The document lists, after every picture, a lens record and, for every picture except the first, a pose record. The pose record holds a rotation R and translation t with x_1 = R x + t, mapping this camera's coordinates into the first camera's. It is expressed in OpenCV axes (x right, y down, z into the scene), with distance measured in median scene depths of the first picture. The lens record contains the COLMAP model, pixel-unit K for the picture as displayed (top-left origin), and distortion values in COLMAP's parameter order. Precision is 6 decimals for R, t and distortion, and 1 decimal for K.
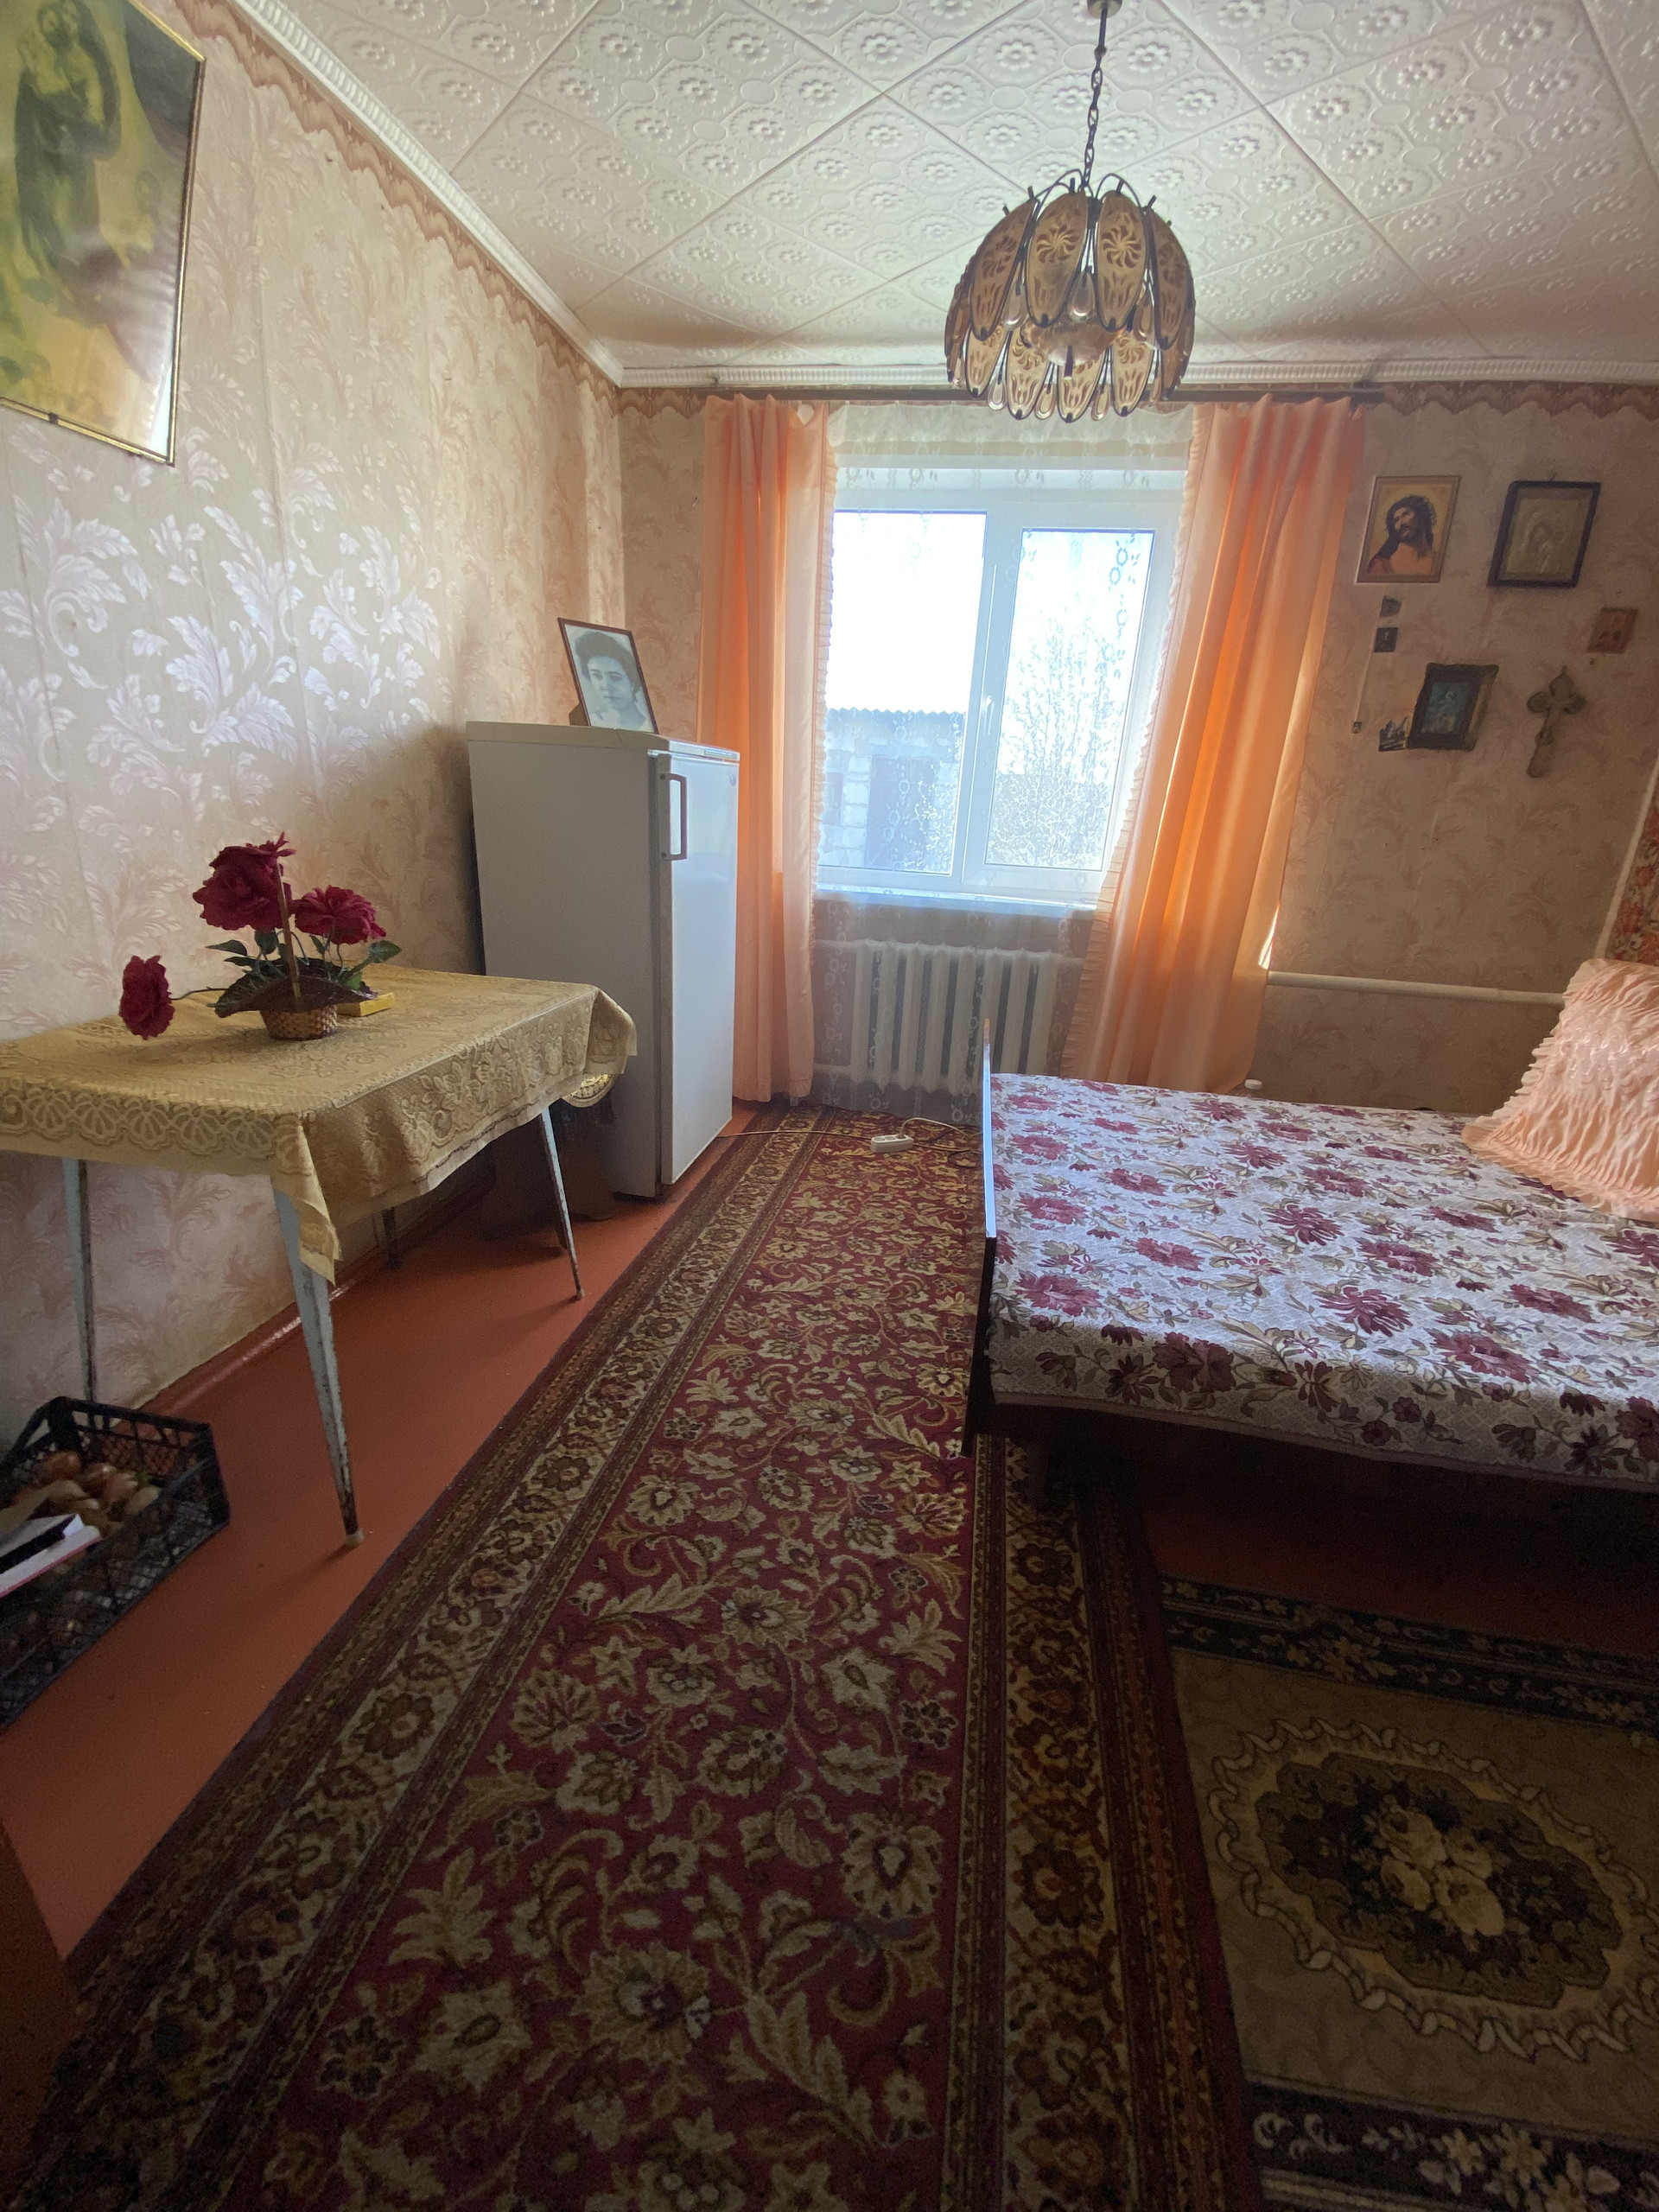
lens RADIAL K [[900.9, 0, 833.7], [0, 900.9, 1118.7], [0, 0, 1]] dist [0.018678, -0.019747]
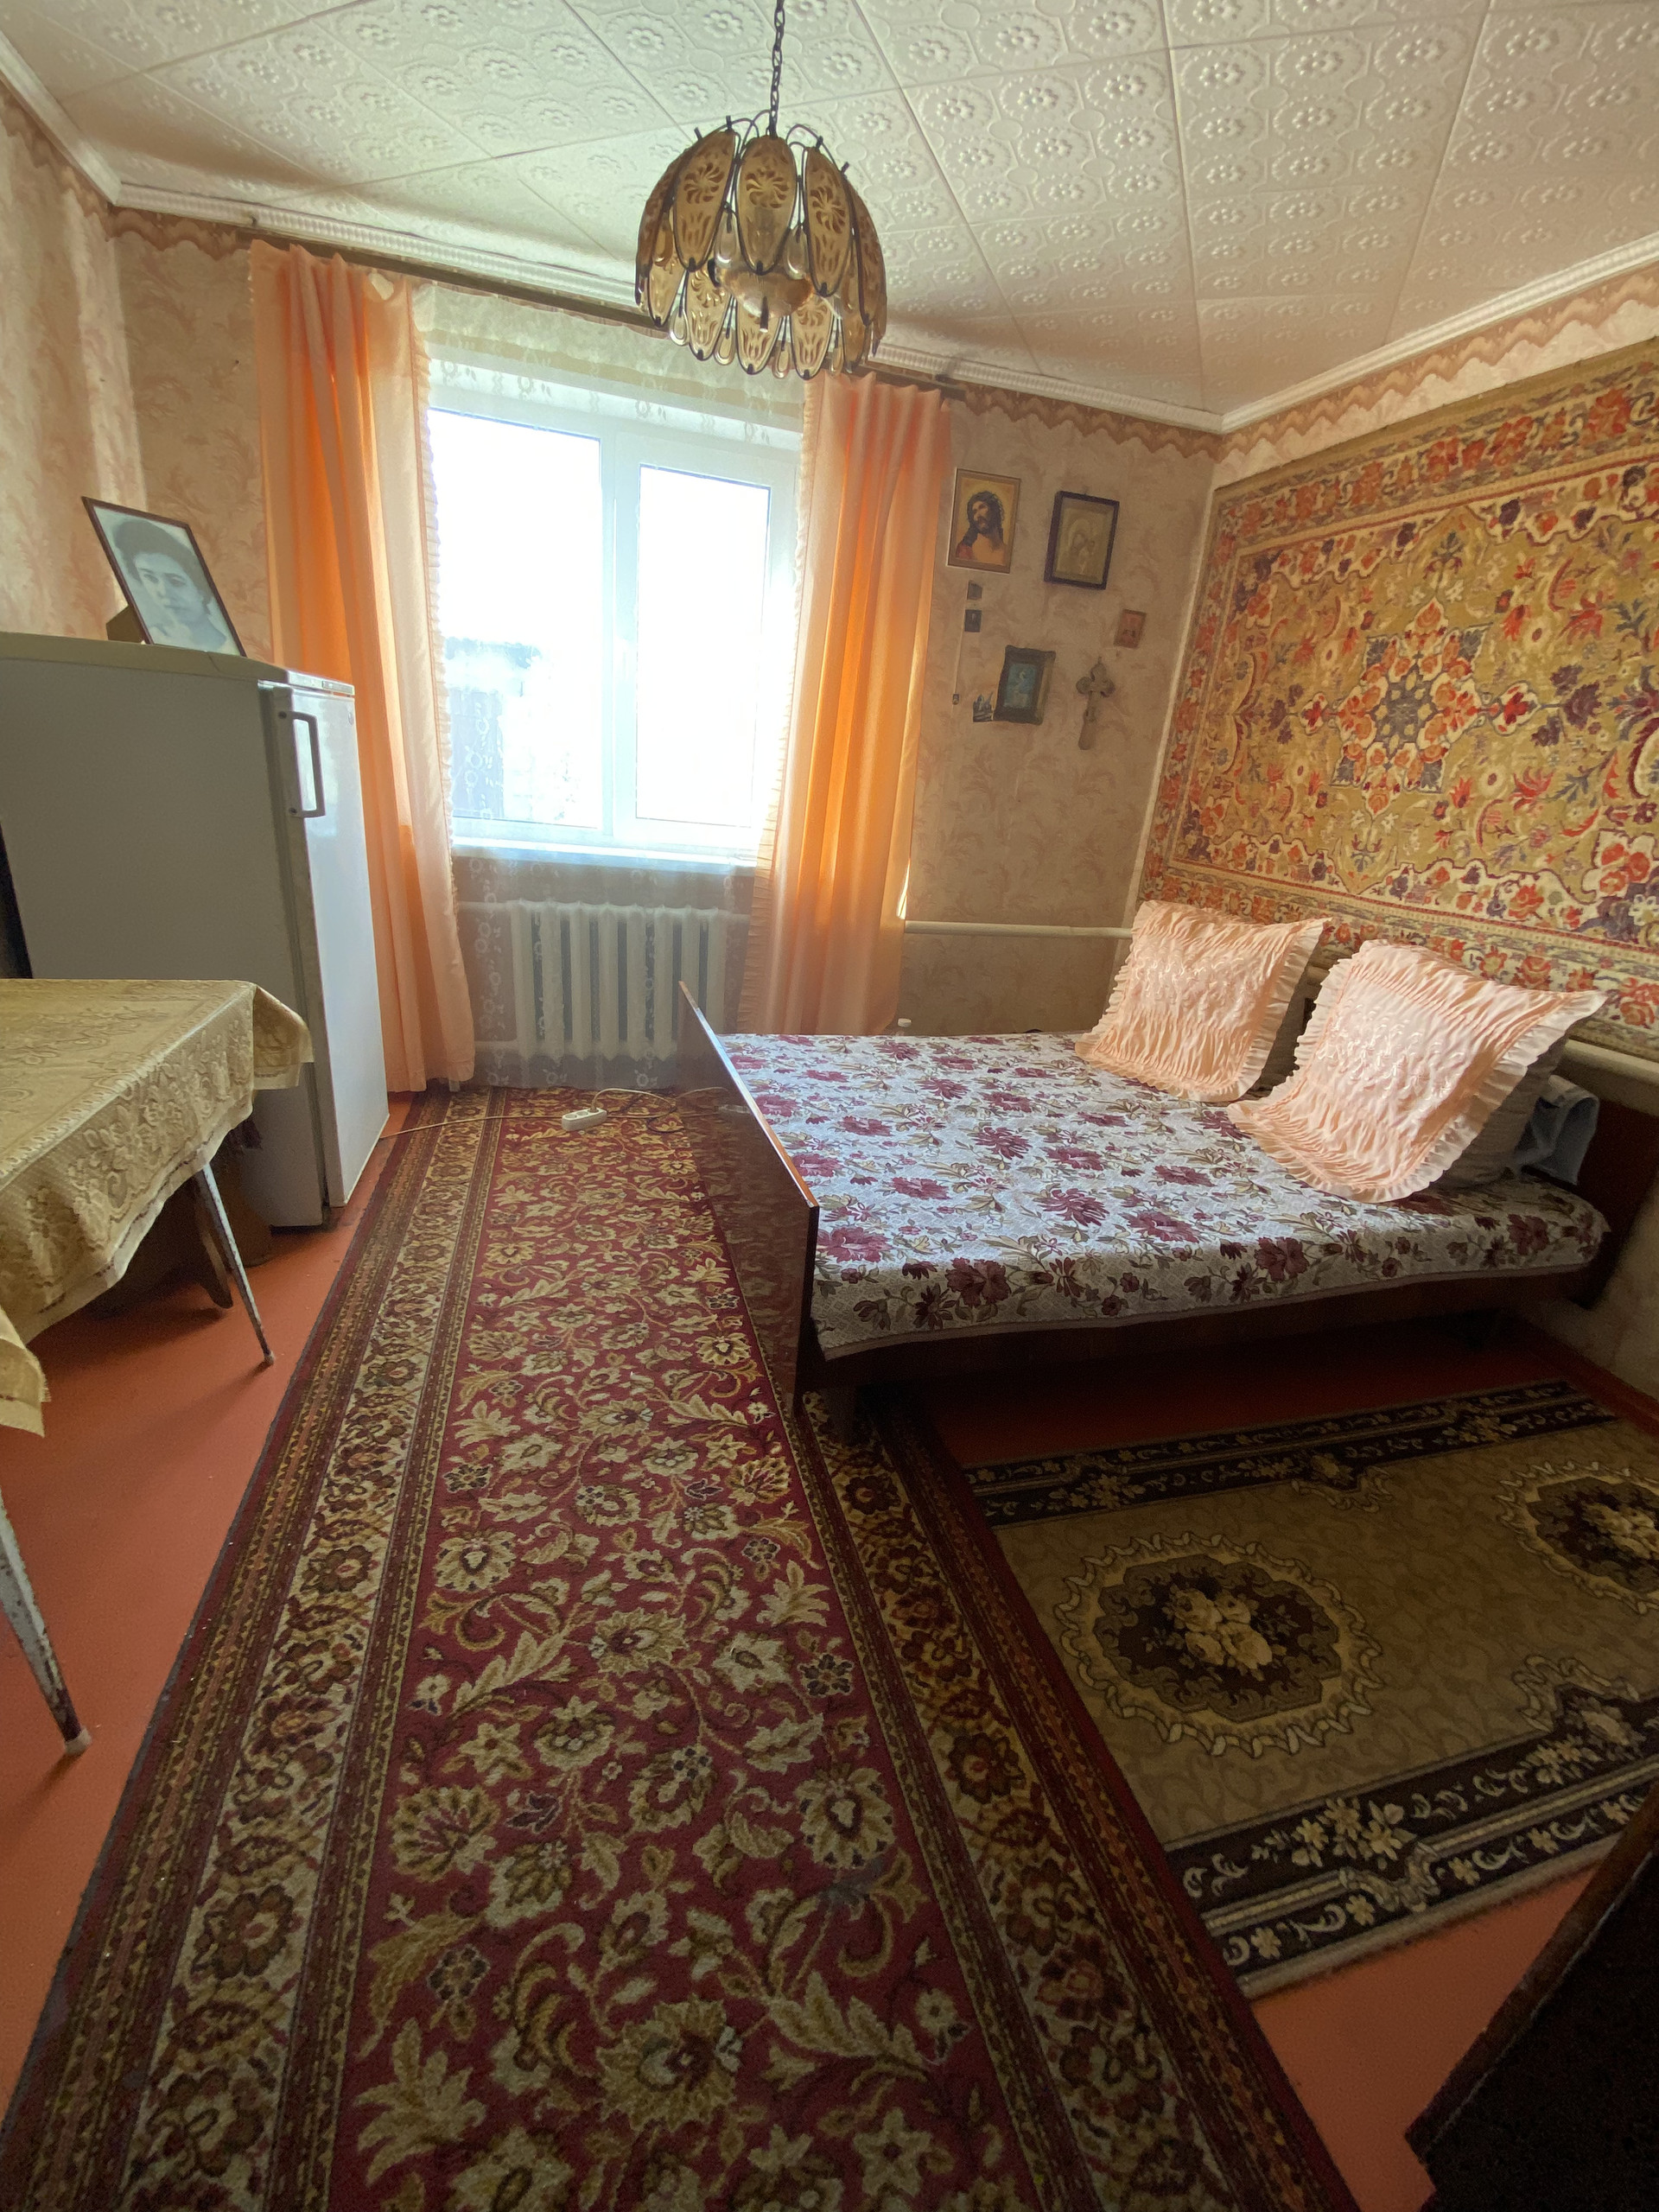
lens RADIAL K [[903.1, 0, 831.1], [0, 903.1, 1115.4], [0, 0, 1]] dist [0.024627, -0.022495]
pose [[0.895652, -0.135798, 0.423516, -0.188284], [0.112822, 0.990470, 0.078993, -0.039996], [-0.430207, -0.022969, 0.902438, 0.052359]]
